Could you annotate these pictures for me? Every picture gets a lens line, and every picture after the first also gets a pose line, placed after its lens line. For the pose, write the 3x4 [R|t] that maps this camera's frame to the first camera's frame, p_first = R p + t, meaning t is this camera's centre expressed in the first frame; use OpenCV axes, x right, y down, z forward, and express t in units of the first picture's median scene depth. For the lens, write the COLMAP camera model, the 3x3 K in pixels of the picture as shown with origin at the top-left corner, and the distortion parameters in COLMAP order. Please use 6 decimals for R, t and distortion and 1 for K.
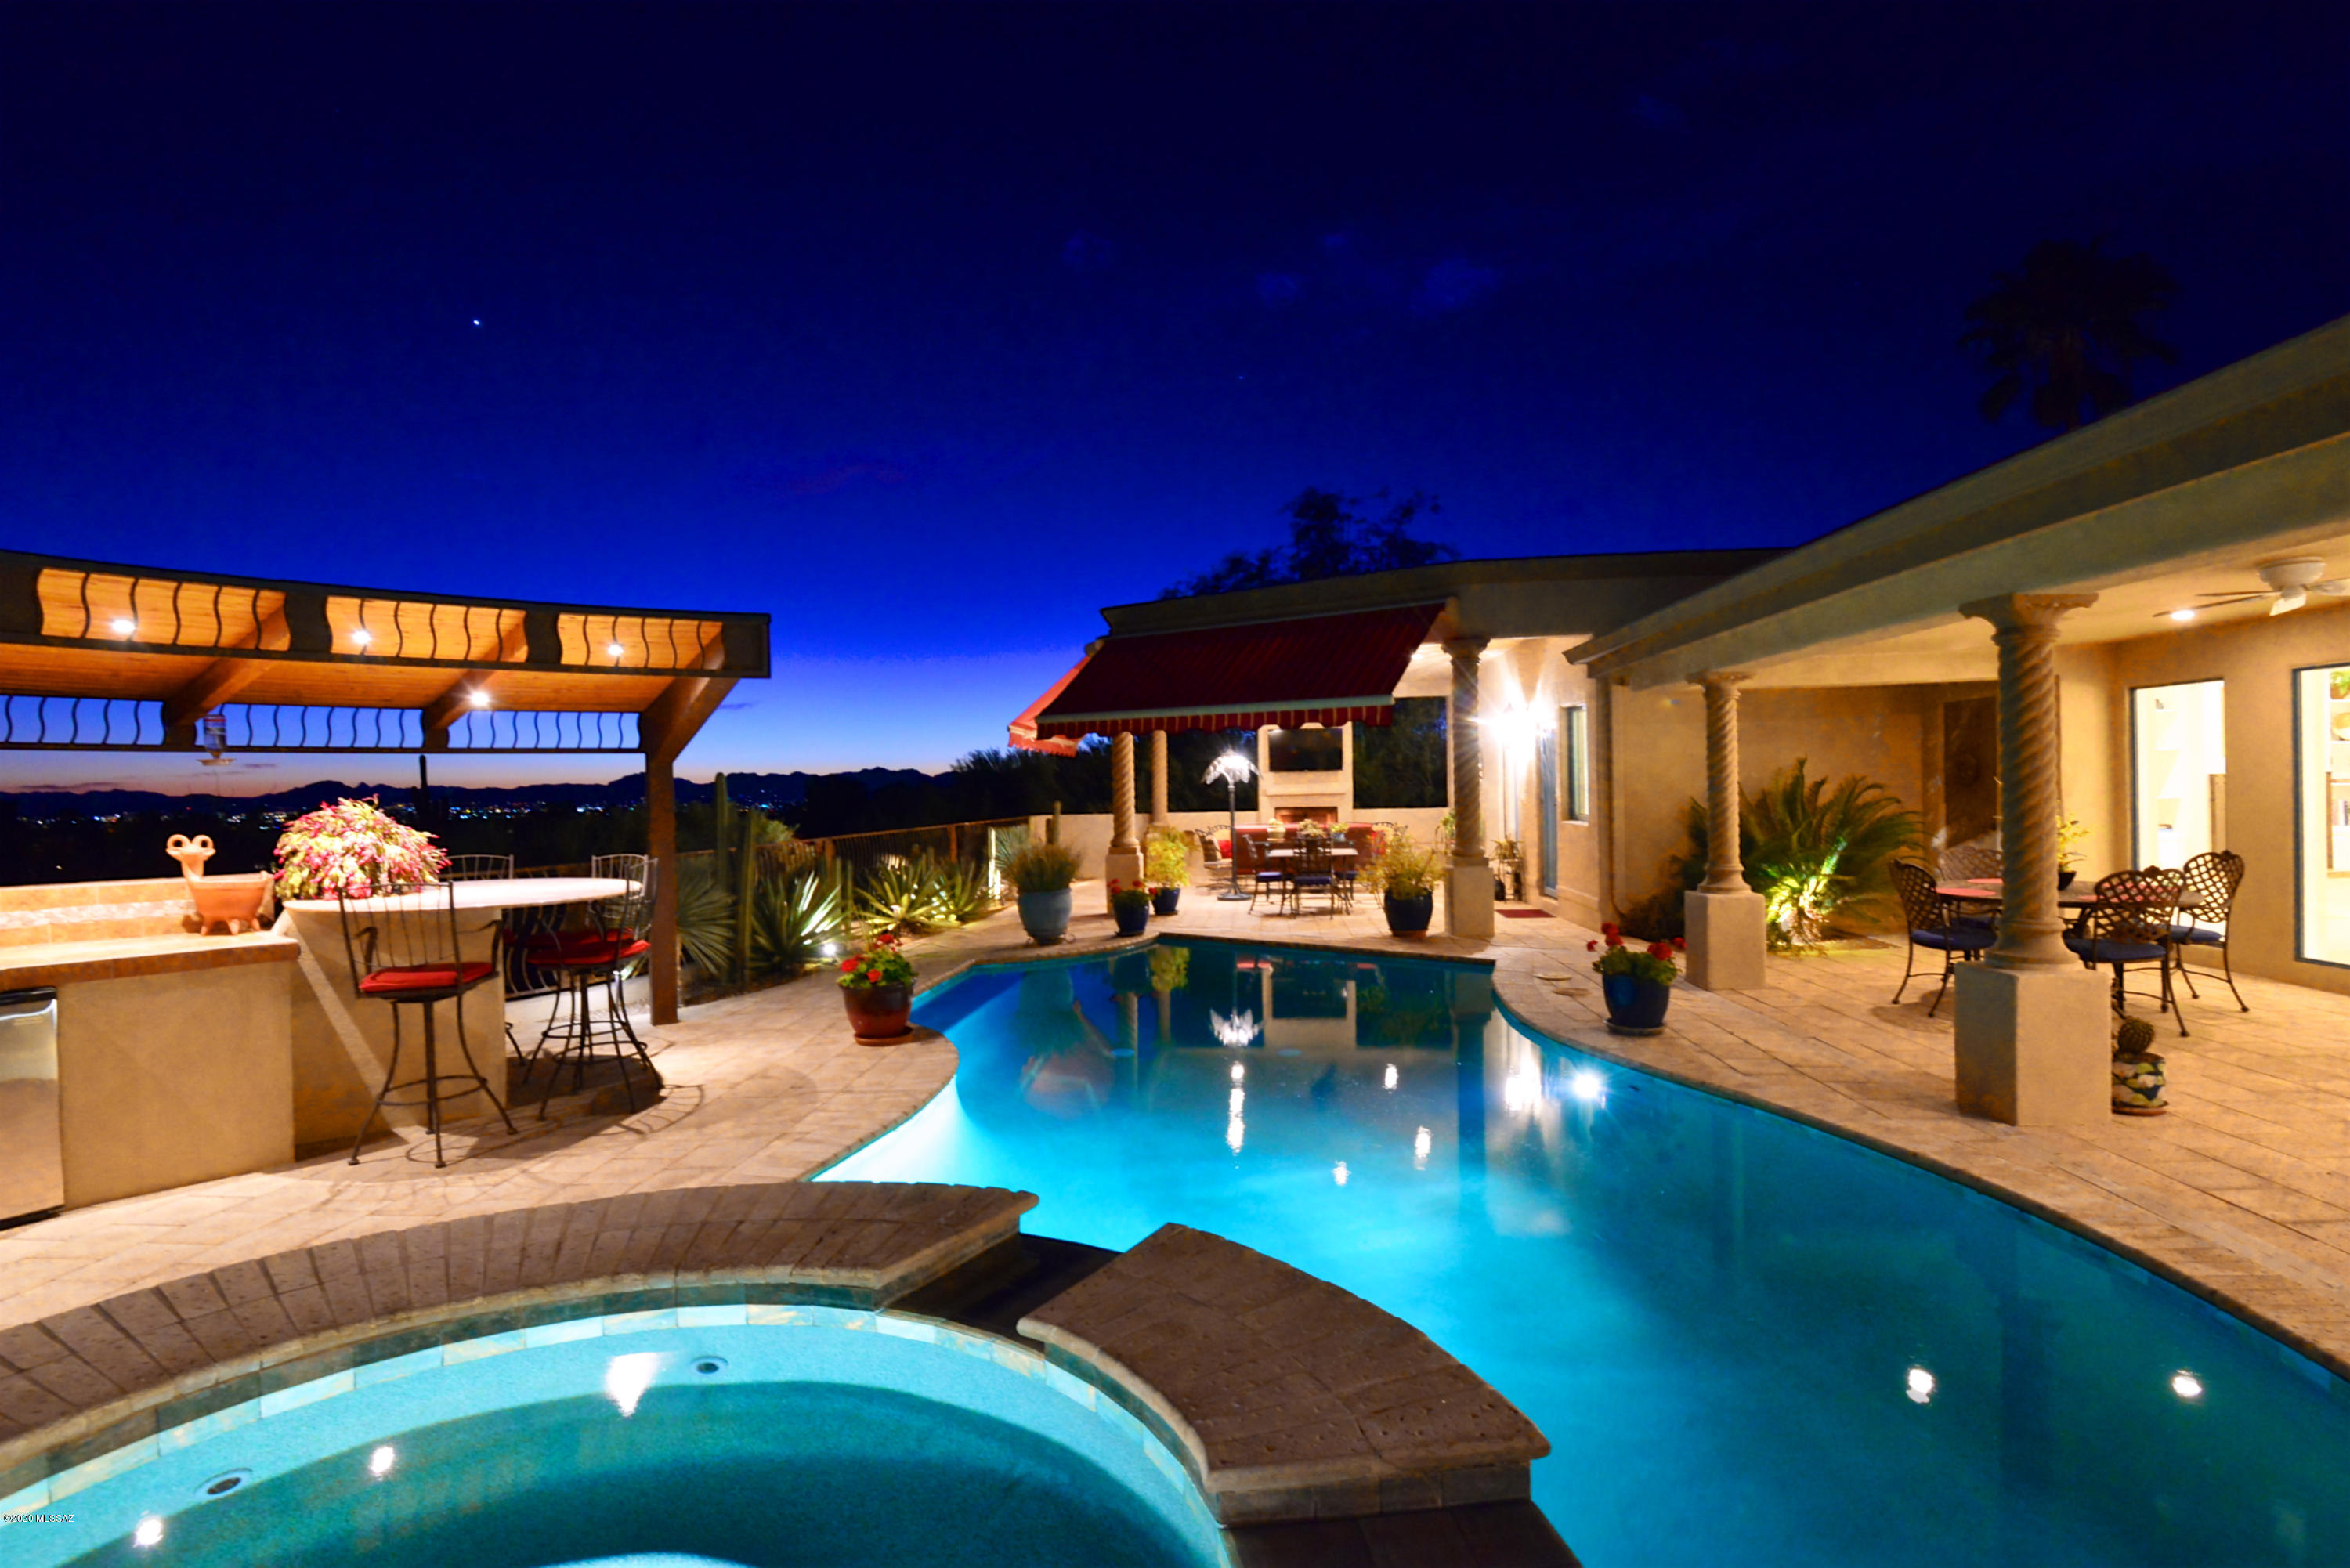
lens RADIAL K [[1103.2, 0, 1171.6], [0, 1103.2, 783.9], [0, 0, 1]] dist [-0.015057, -0.004741]
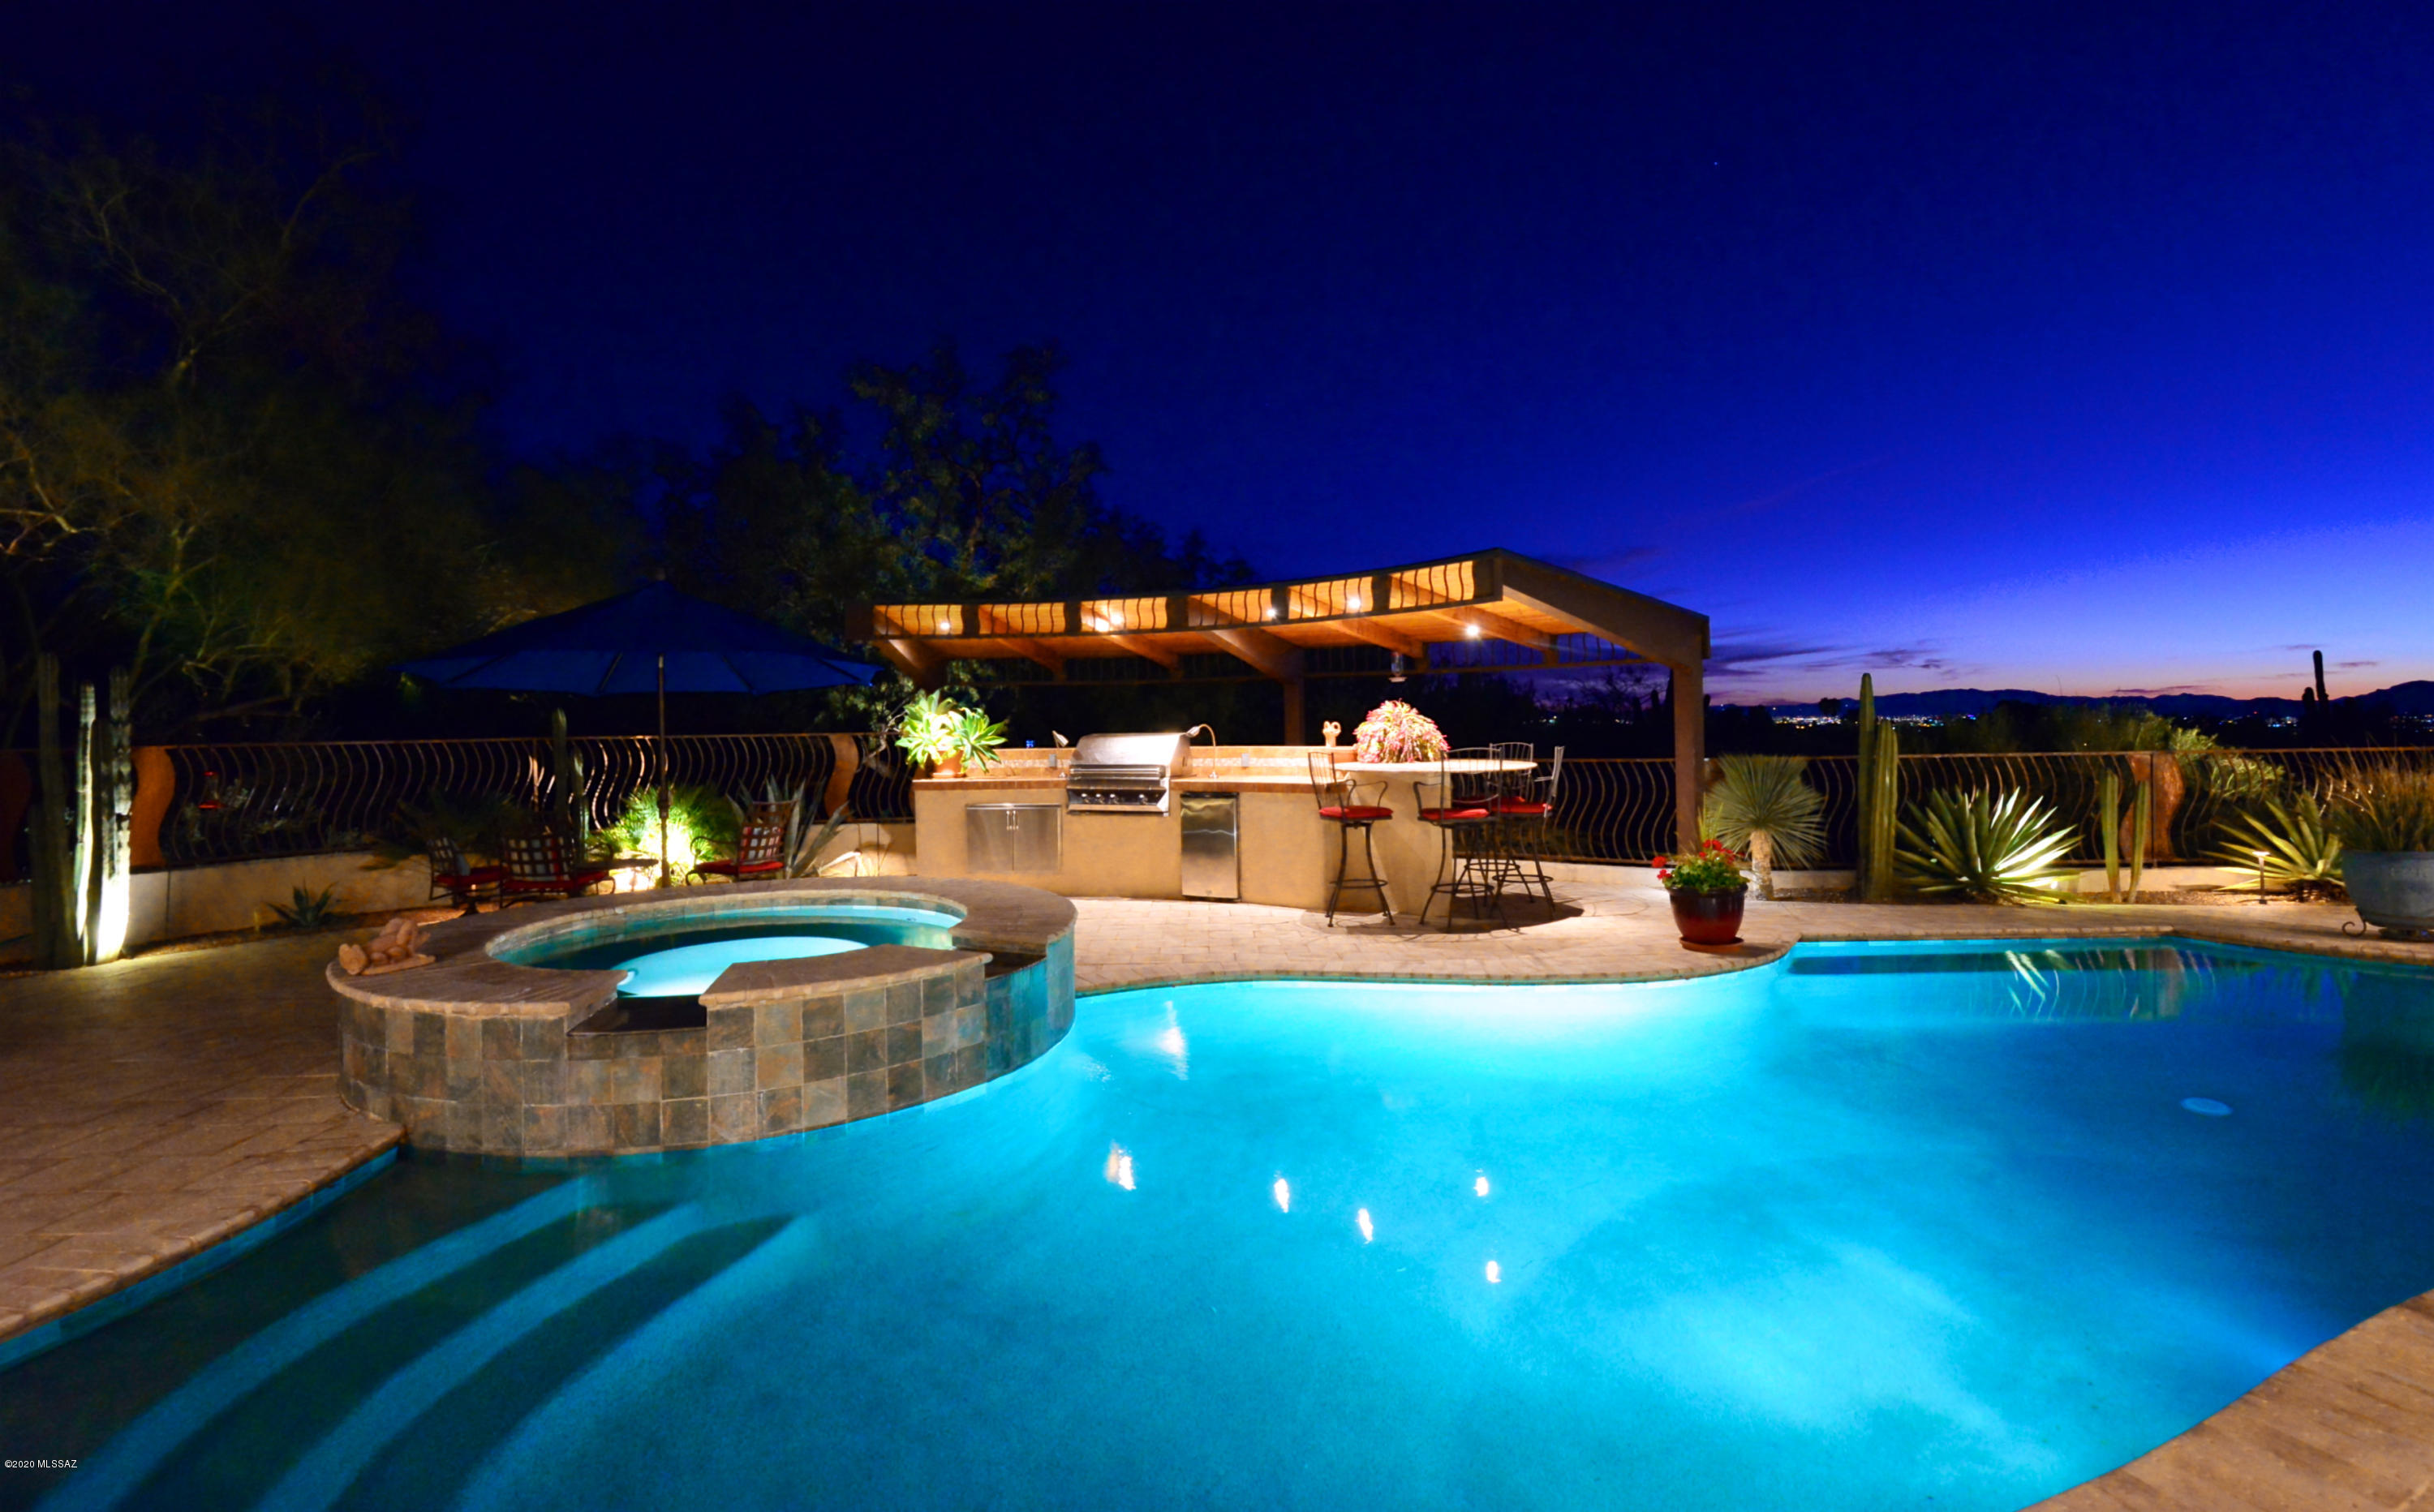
lens RADIAL K [[1134.2, 0, 1219.8], [0, 1134.2, 719.3], [0, 0, 1]] dist [-0.009566, -0.006003]
pose [[0.091639, 0.013598, -0.995699, 0.820956], [0.014850, 0.999777, 0.015021, 0.010787], [0.995682, -0.016162, 0.091417, 0.565805]]
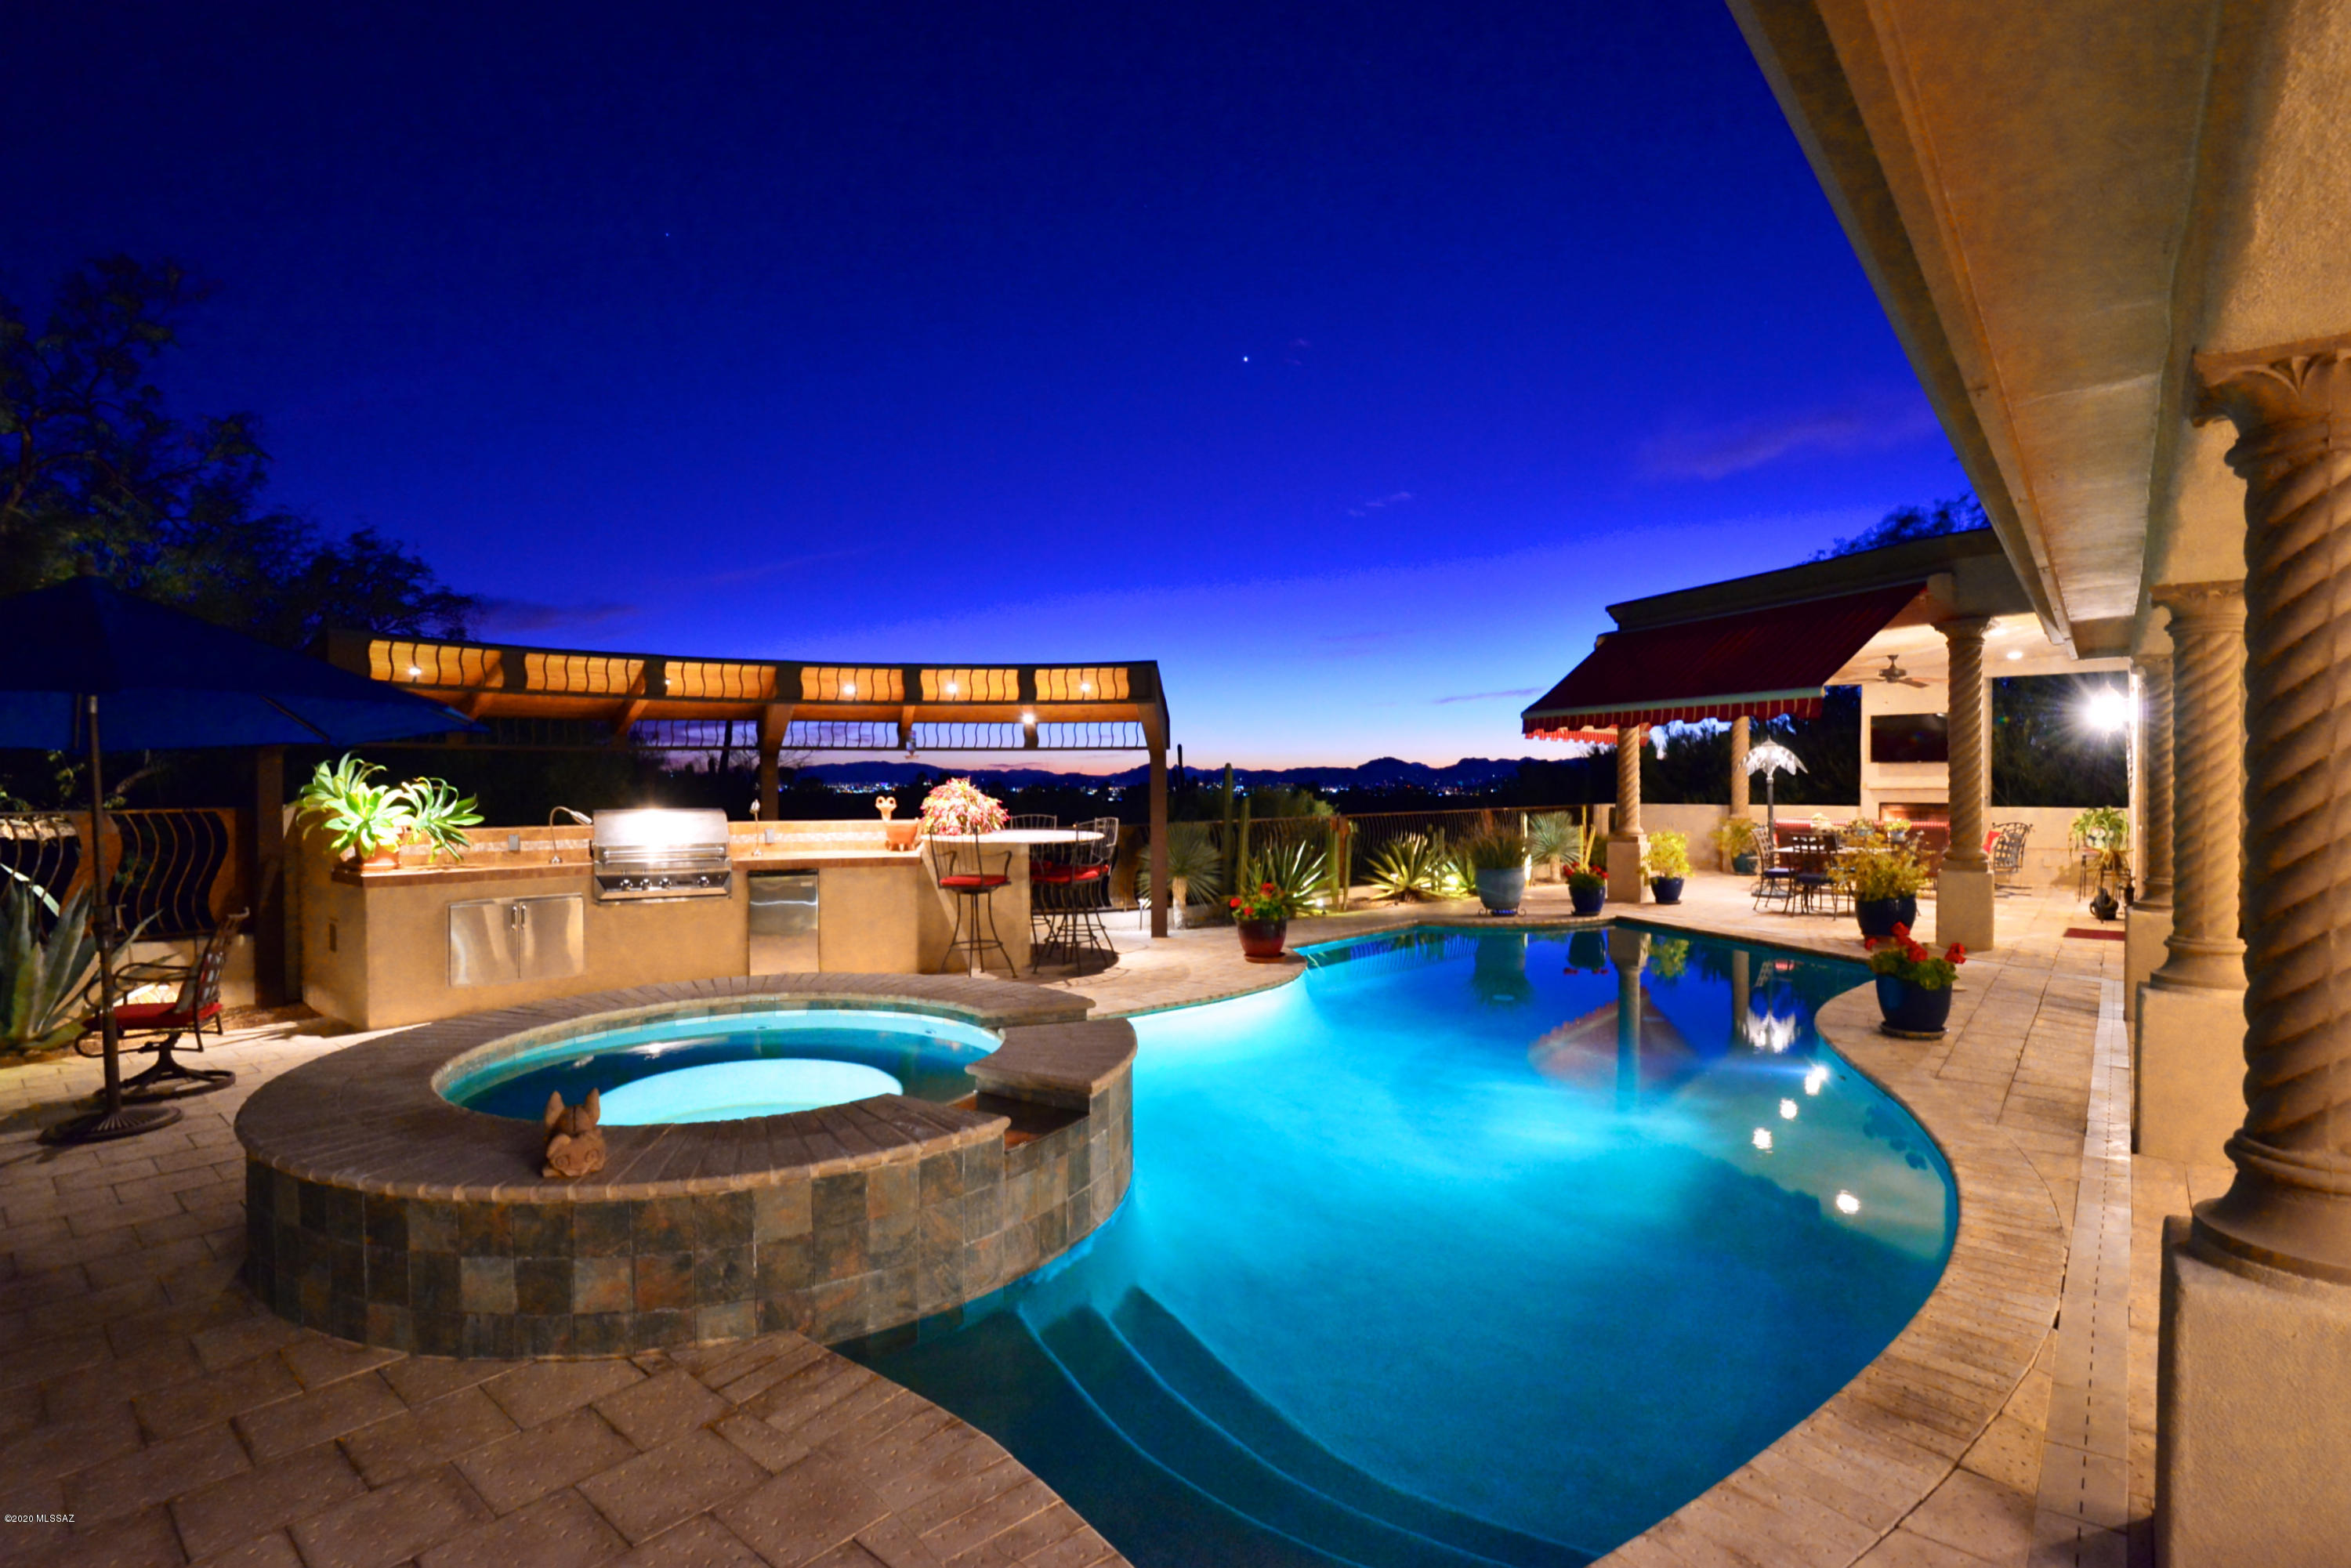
lens RADIAL K [[1103.7, 0, 1180.1], [0, 1103.7, 779.6], [0, 0, 1]] dist [-0.015057, -0.004741]
pose [[0.806620, 0.014737, -0.590887, 0.545043], [-0.009171, 0.999881, 0.012420, -0.009683], [0.591000, -0.004599, 0.806659, -0.200119]]
